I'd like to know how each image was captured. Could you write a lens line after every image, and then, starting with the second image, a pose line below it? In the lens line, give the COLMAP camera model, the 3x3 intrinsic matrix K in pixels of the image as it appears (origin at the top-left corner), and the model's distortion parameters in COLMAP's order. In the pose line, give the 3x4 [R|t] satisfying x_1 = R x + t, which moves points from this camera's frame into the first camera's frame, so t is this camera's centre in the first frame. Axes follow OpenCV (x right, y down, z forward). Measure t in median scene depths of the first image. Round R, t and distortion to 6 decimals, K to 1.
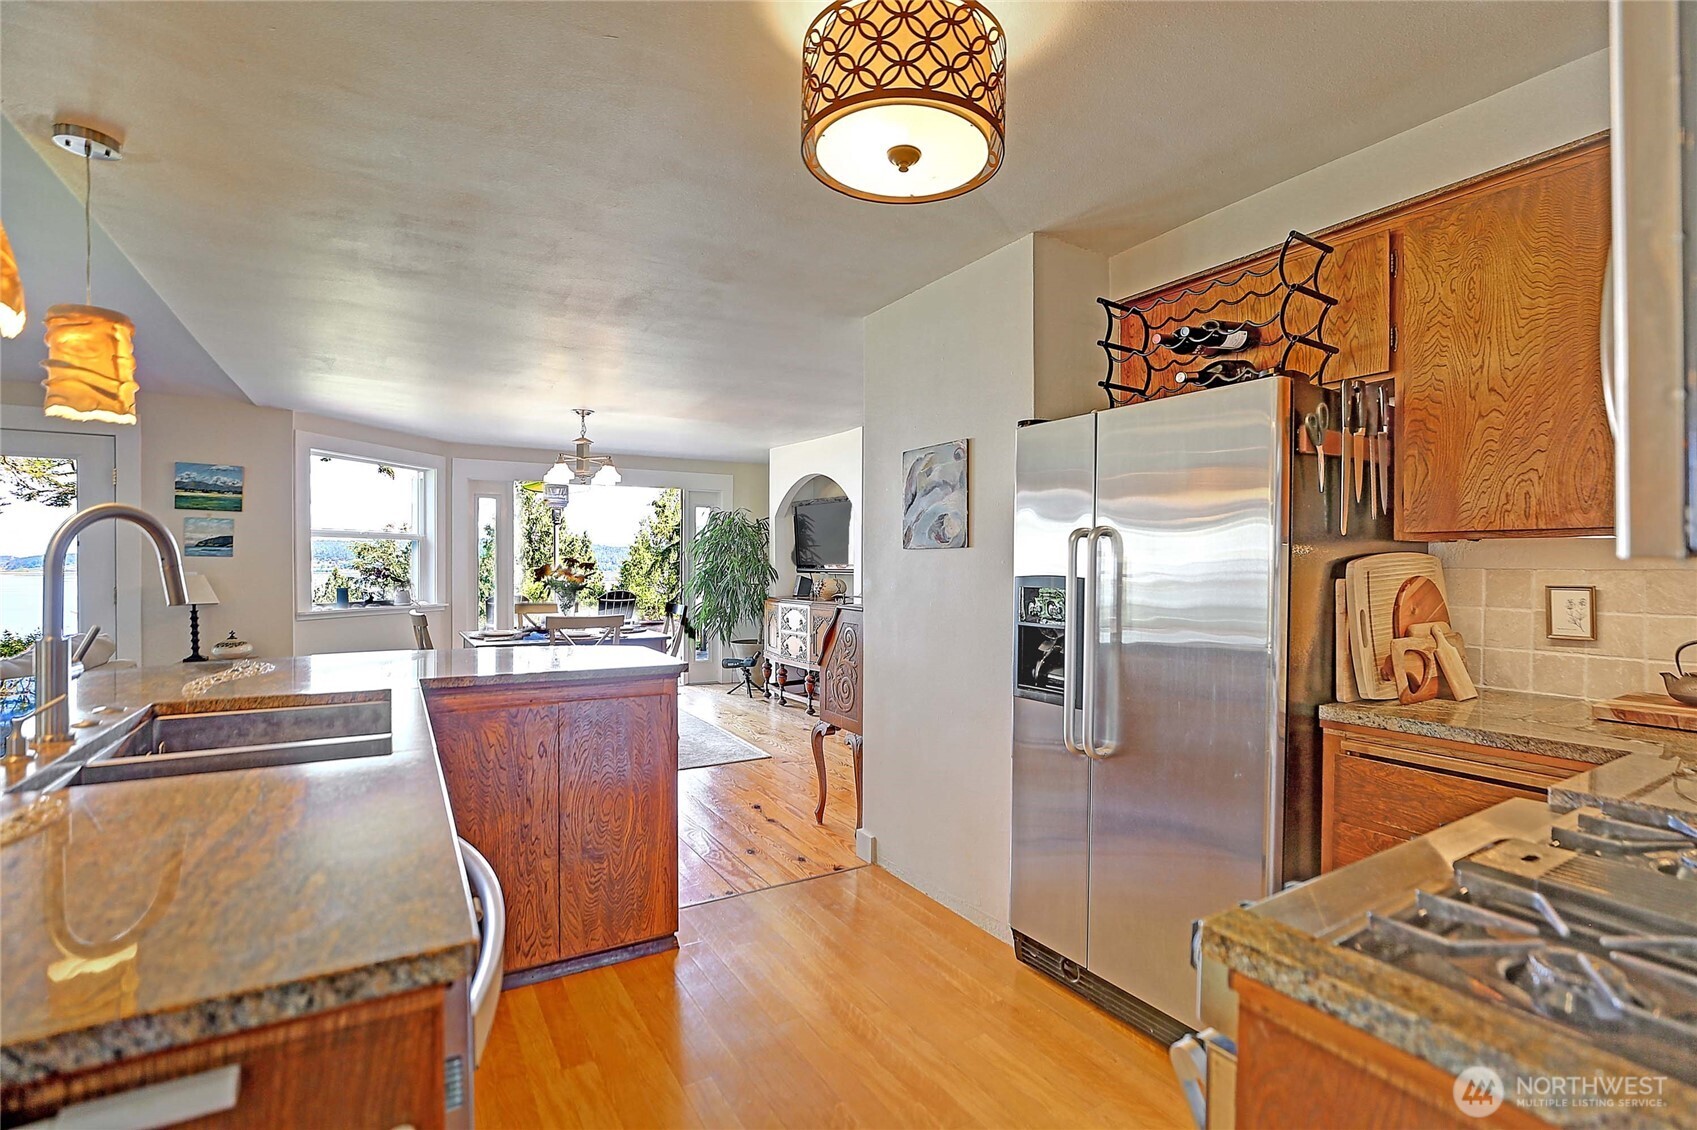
lens RADIAL K [[800.6, 0, 850.1], [0, 800.6, 568.9], [0, 0, 1]] dist [-0.000781, 0.000837]
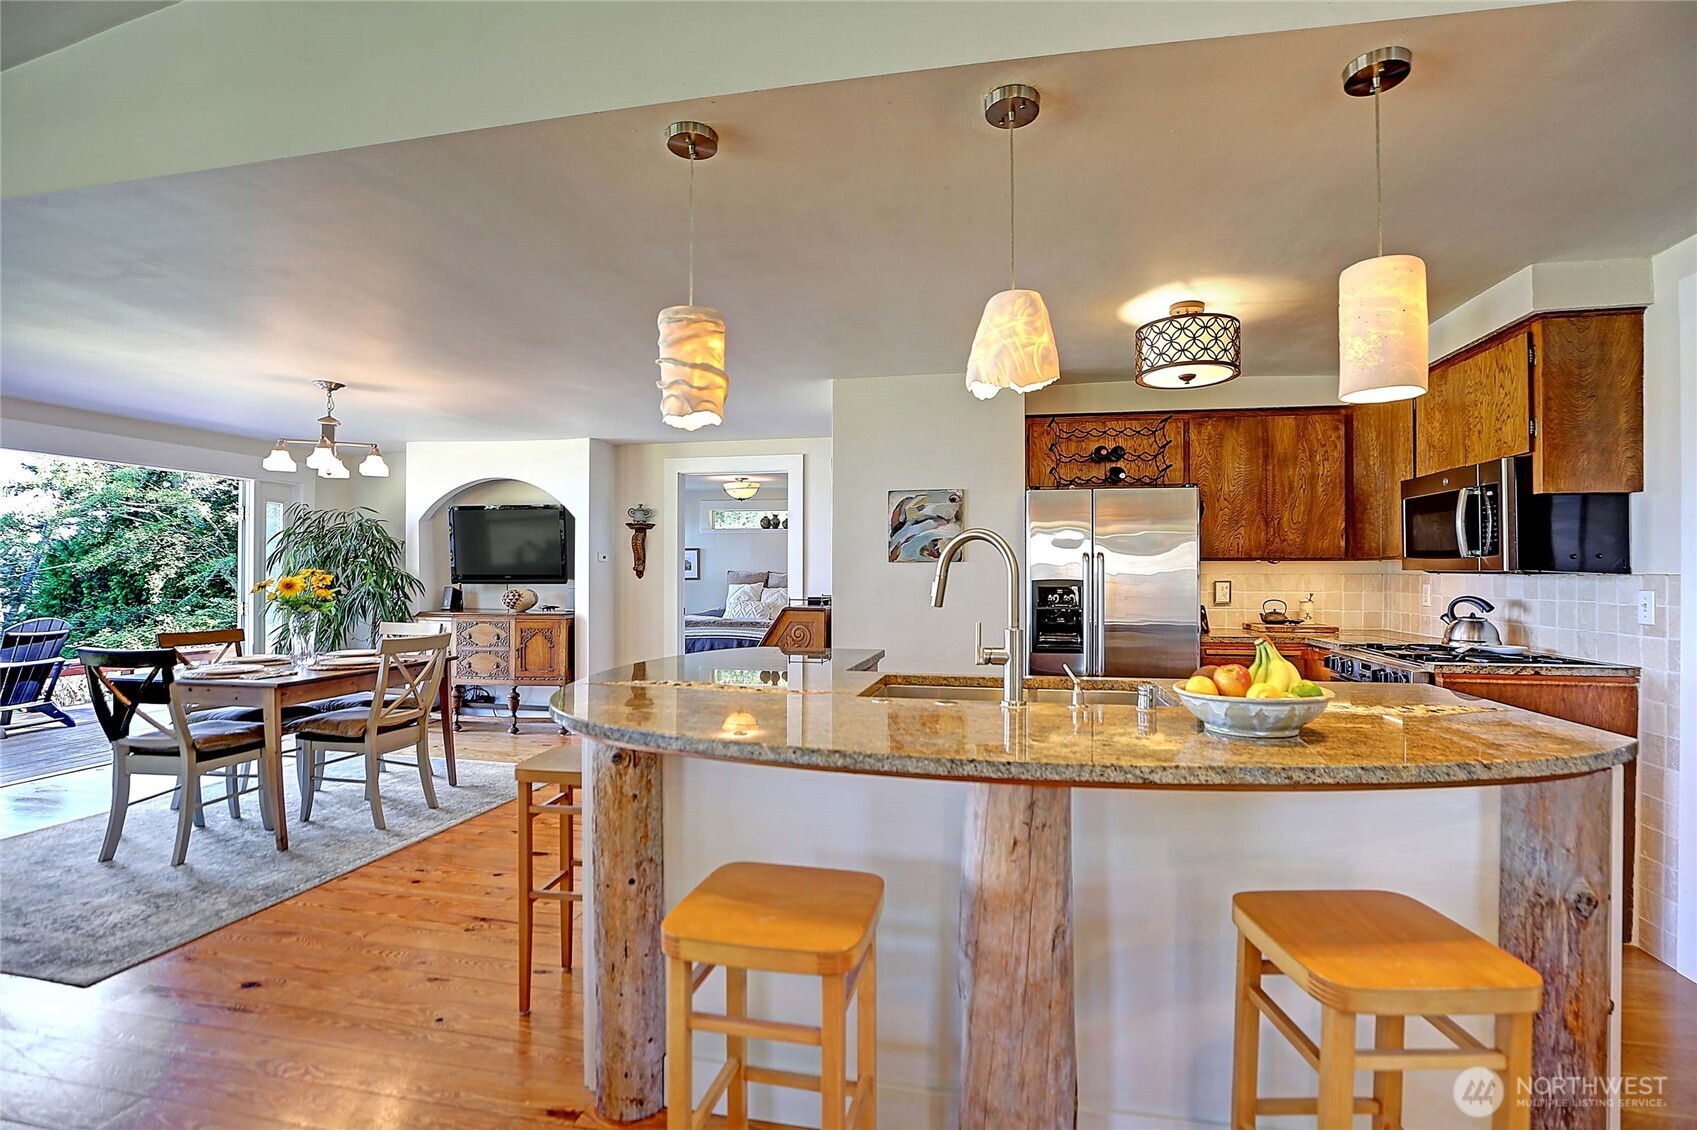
lens RADIAL K [[800.6, 0, 850.1], [0, 800.6, 568.9], [0, 0, 1]] dist [-0.000781, 0.000837]
pose [[0.662386, 0.000692, 0.749163, -1.055762], [0.008496, 0.999928, -0.008435, -0.002600], [-0.749115, 0.011952, 0.662332, 0.157593]]
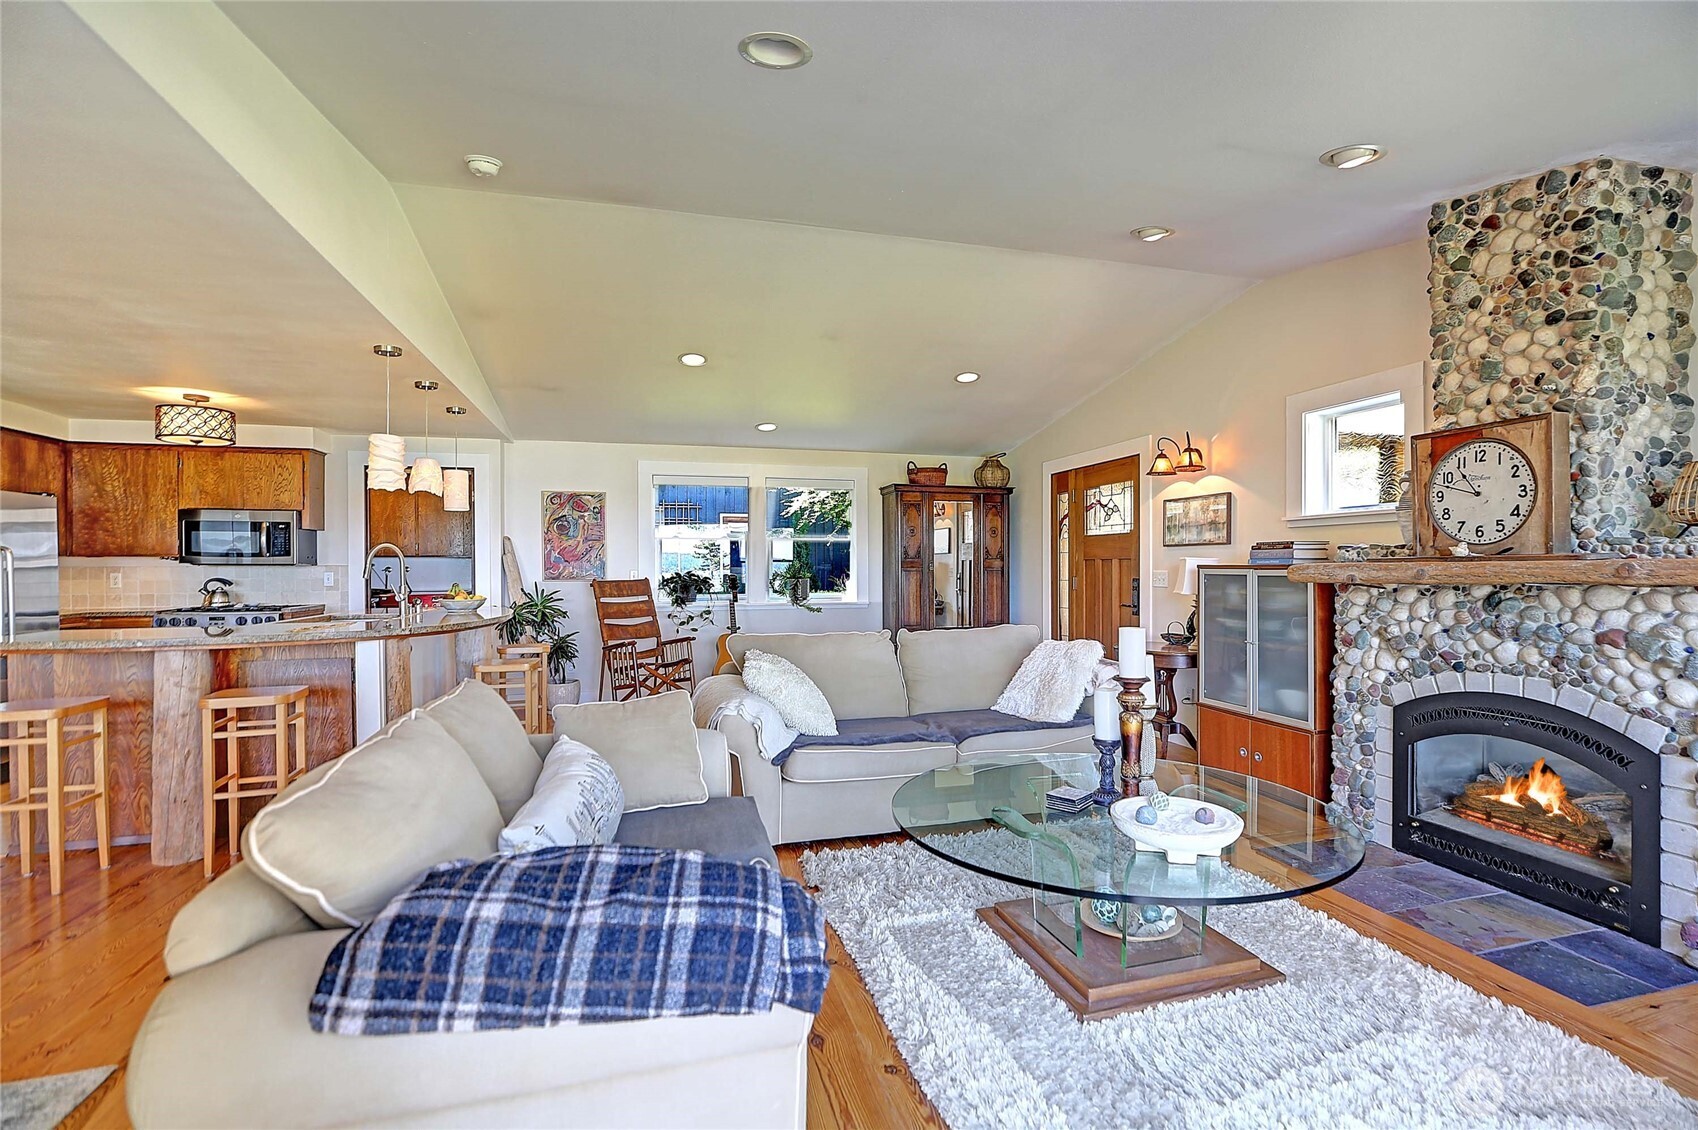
lens RADIAL K [[801.0, 0, 850.6], [0, 801.0, 568.9], [0, 0, 1]] dist [-0.000781, 0.000837]
pose [[-0.959958, -0.000690, 0.280144, -1.742752], [0.003118, 0.999909, 0.013147, -0.010878], [-0.280127, 0.013494, -0.959868, 1.738938]]
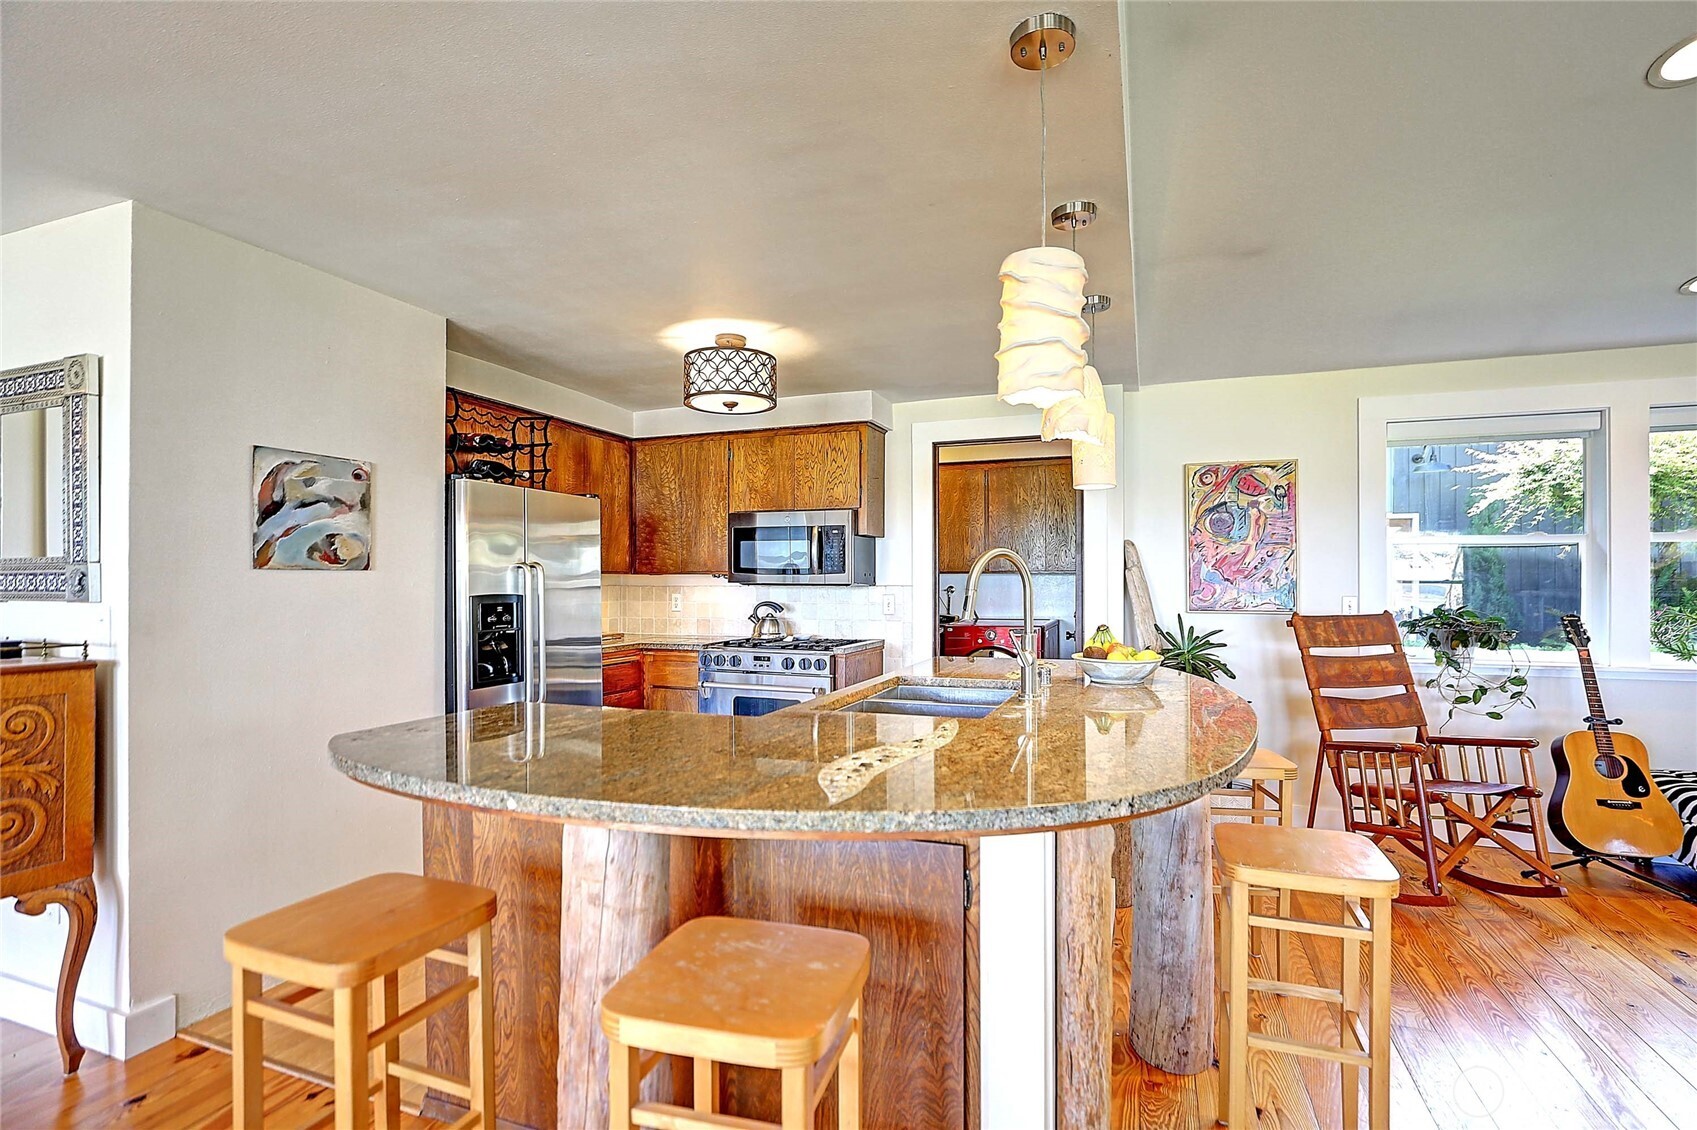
lens RADIAL K [[800.6, 0, 850.1], [0, 800.6, 568.9], [0, 0, 1]] dist [-0.000781, 0.000837]
pose [[-0.625091, 0.009386, 0.780495, -0.960069], [0.005358, 0.999956, -0.007734, -0.016923], [-0.780533, -0.000653, -0.625114, 1.095831]]
